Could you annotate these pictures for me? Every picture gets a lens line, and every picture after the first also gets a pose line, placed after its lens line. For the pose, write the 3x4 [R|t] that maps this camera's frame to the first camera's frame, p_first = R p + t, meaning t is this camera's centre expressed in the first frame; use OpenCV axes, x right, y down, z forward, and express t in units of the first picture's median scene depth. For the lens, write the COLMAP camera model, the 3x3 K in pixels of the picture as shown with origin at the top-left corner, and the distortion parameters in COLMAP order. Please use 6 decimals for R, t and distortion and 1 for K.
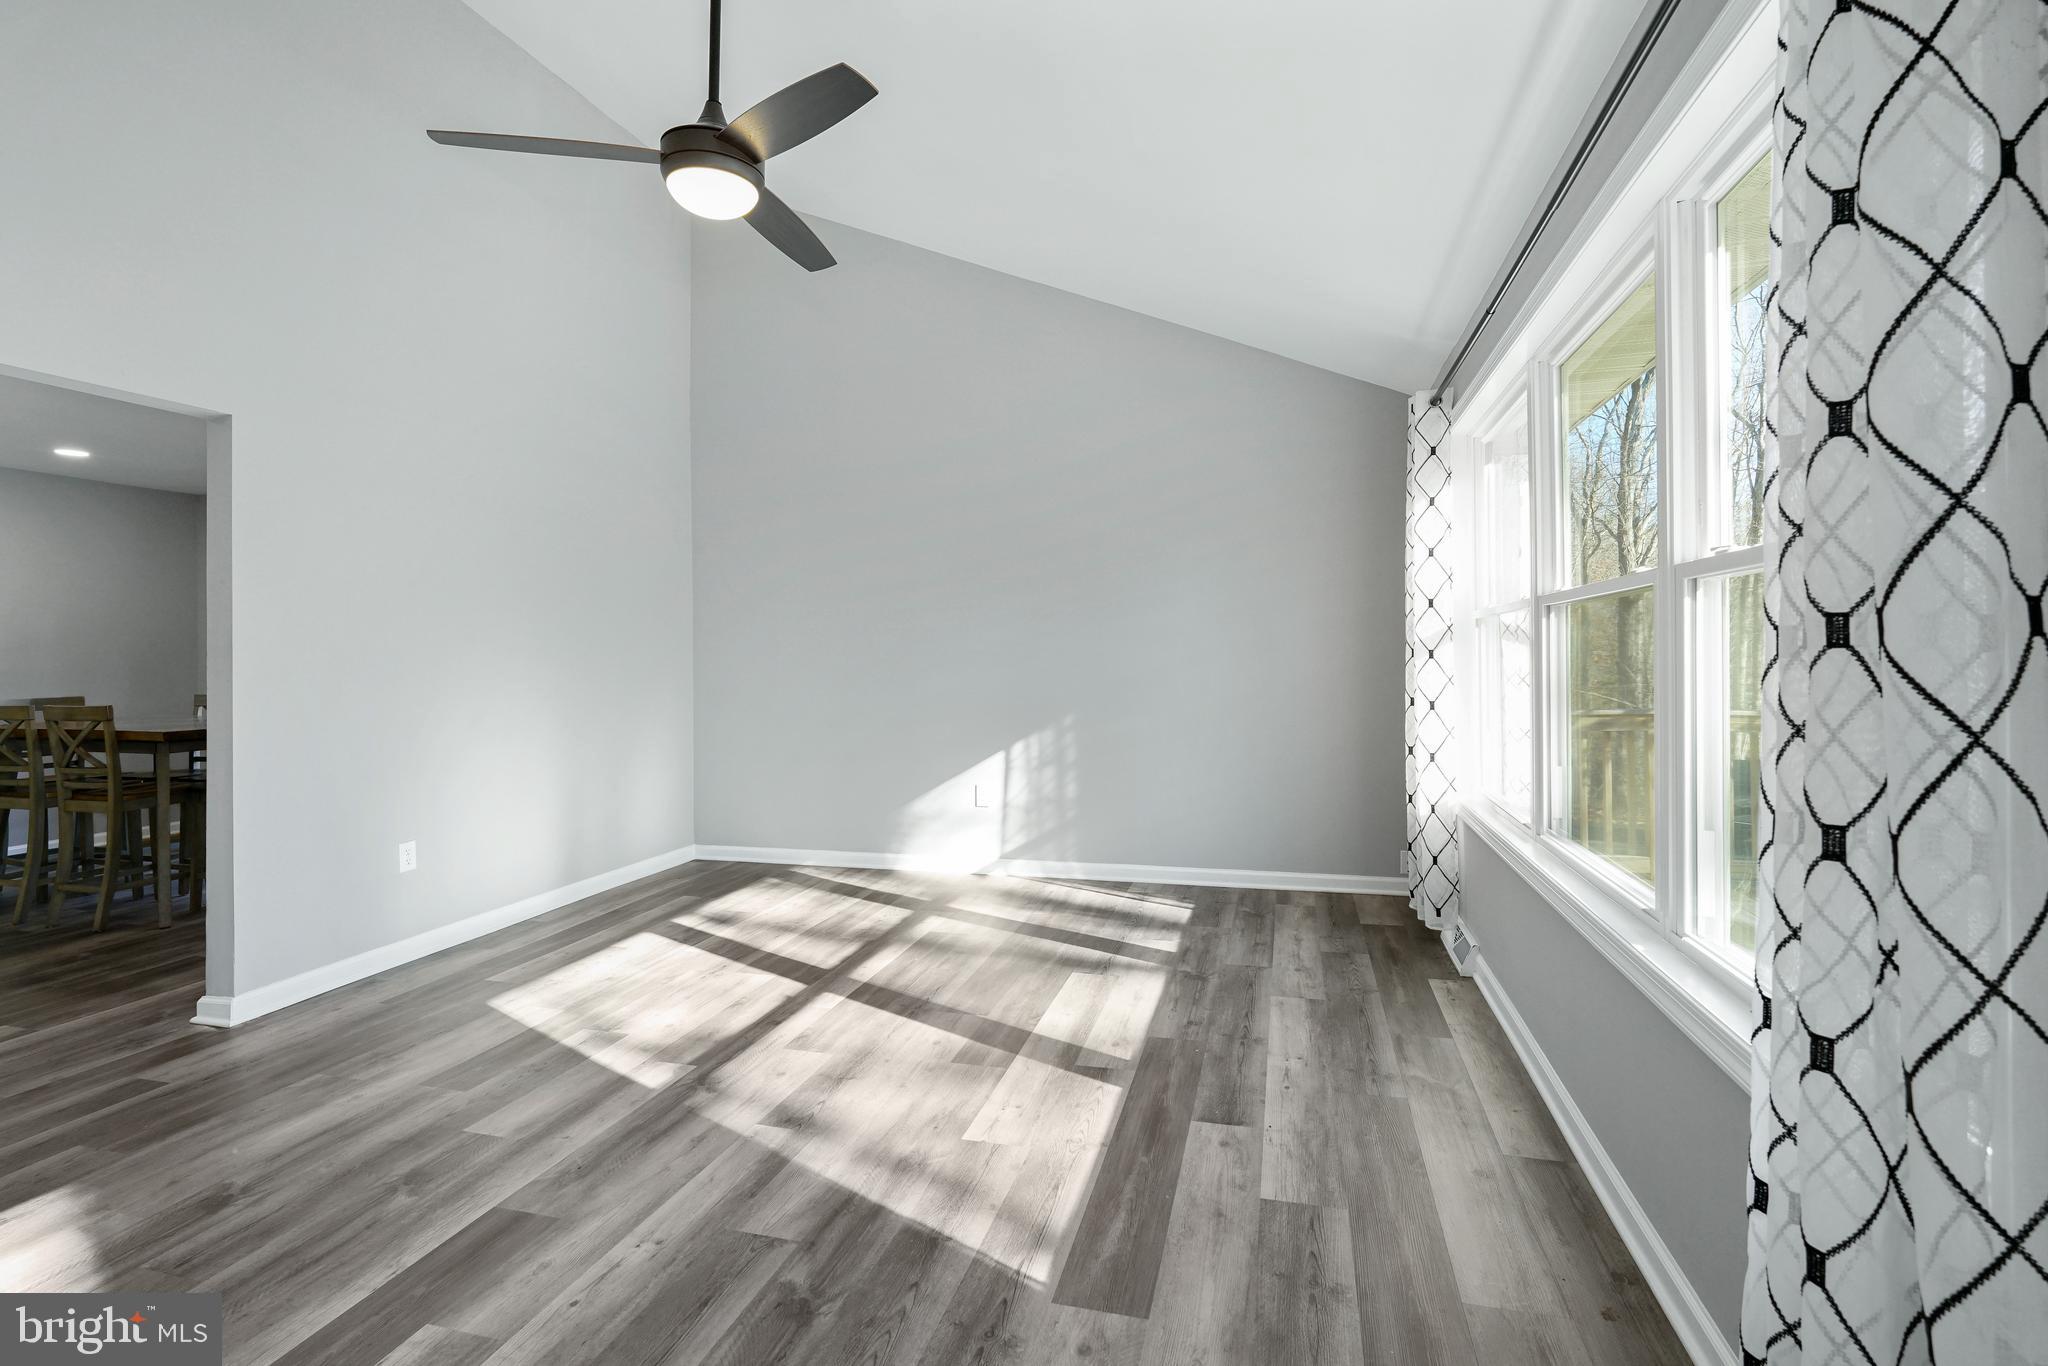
lens RADIAL K [[890.2, 0, 939.3], [0, 890.2, 655.7], [0, 0, 1]] dist [-0.003097, -0.000108]
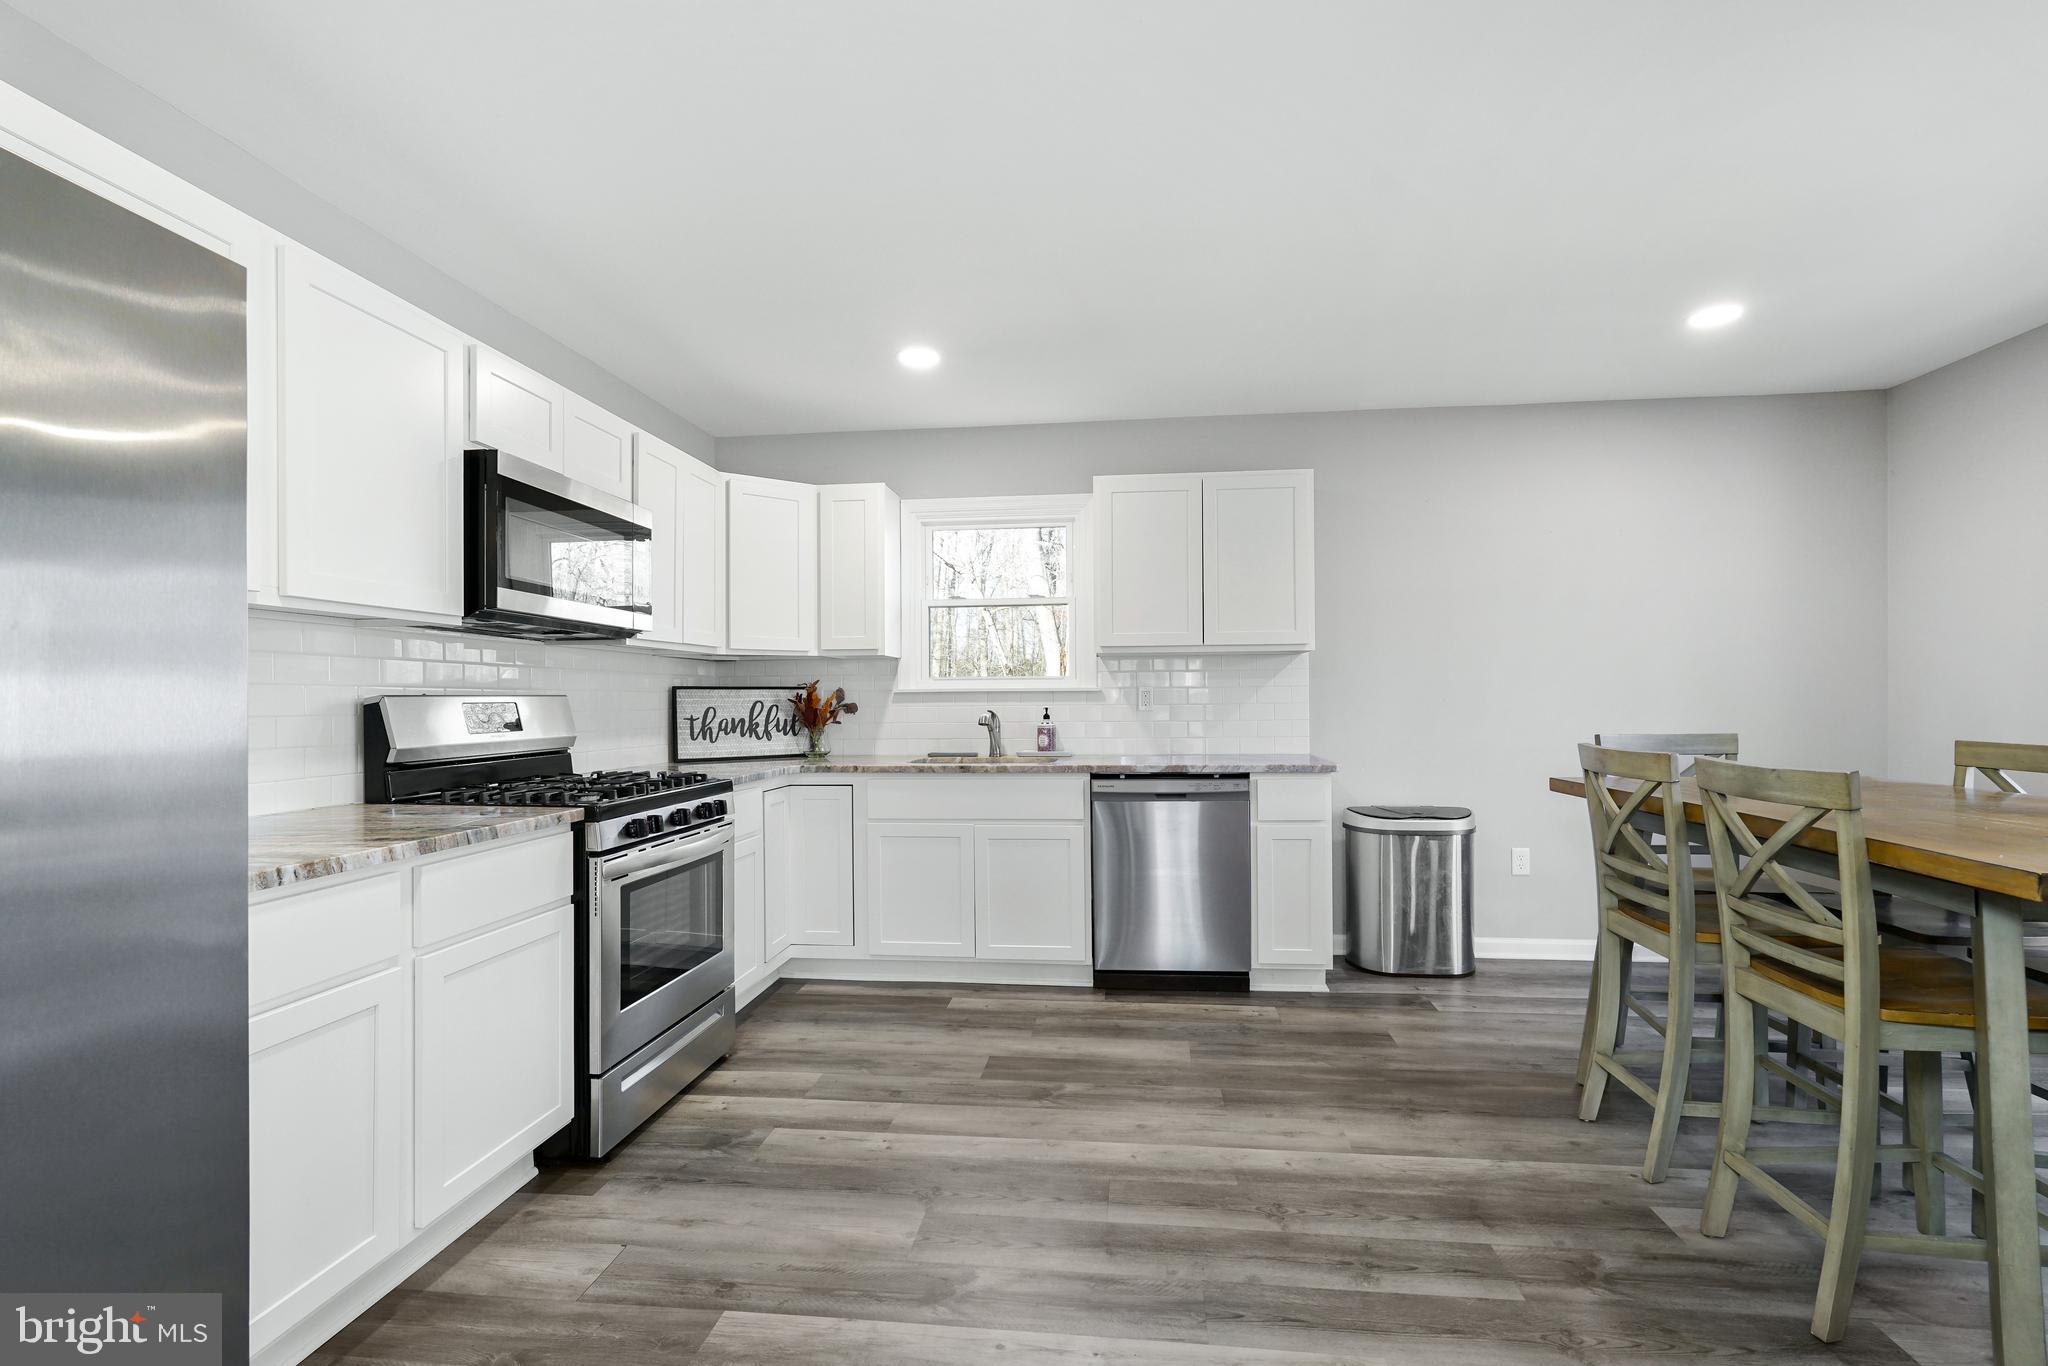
lens RADIAL K [[981.9, 0, 1024.0], [0, 981.9, 683.0], [0, 0, 1]] dist [-0.001087, 0.000000]
pose [[0.214147, -0.005114, -0.976788, -1.062662], [0.005490, 0.999977, -0.004032, 0.029536], [0.976786, -0.004499, 0.214170, 0.992349]]
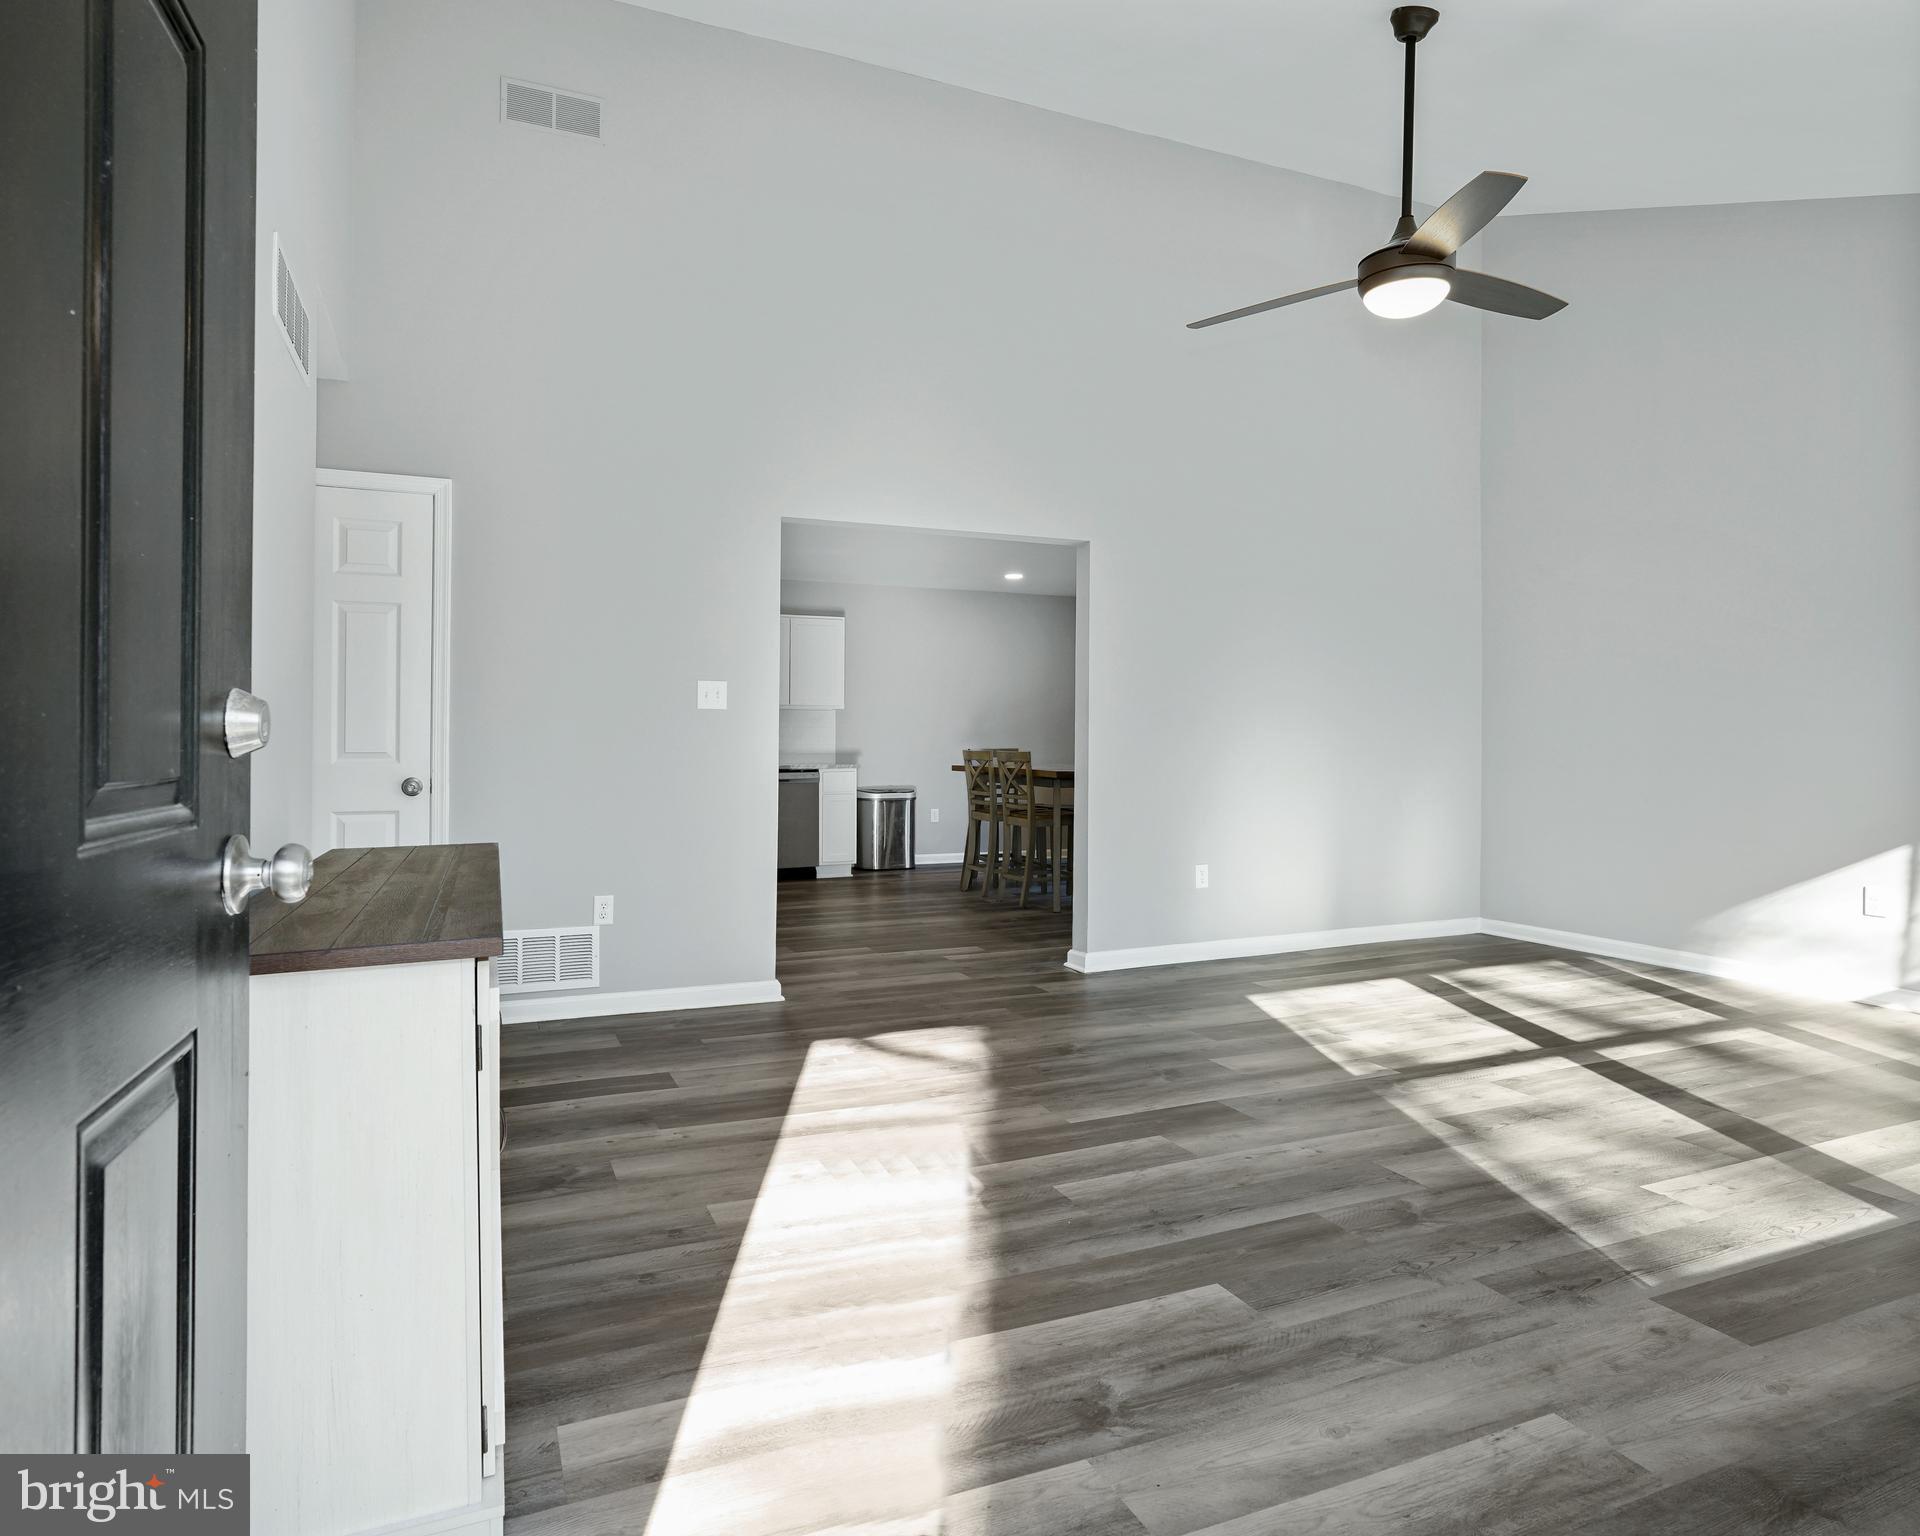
lens RADIAL K [[966.9, 0, 953.5], [0, 966.9, 731.4], [0, 0, 1]] dist [-0.002418, 0.001586]
pose [[0.666691, 0.008690, -0.745283, 0.254509], [-0.010502, 0.999942, 0.002266, 0.037253], [0.745260, 0.006316, 0.666744, -0.228156]]
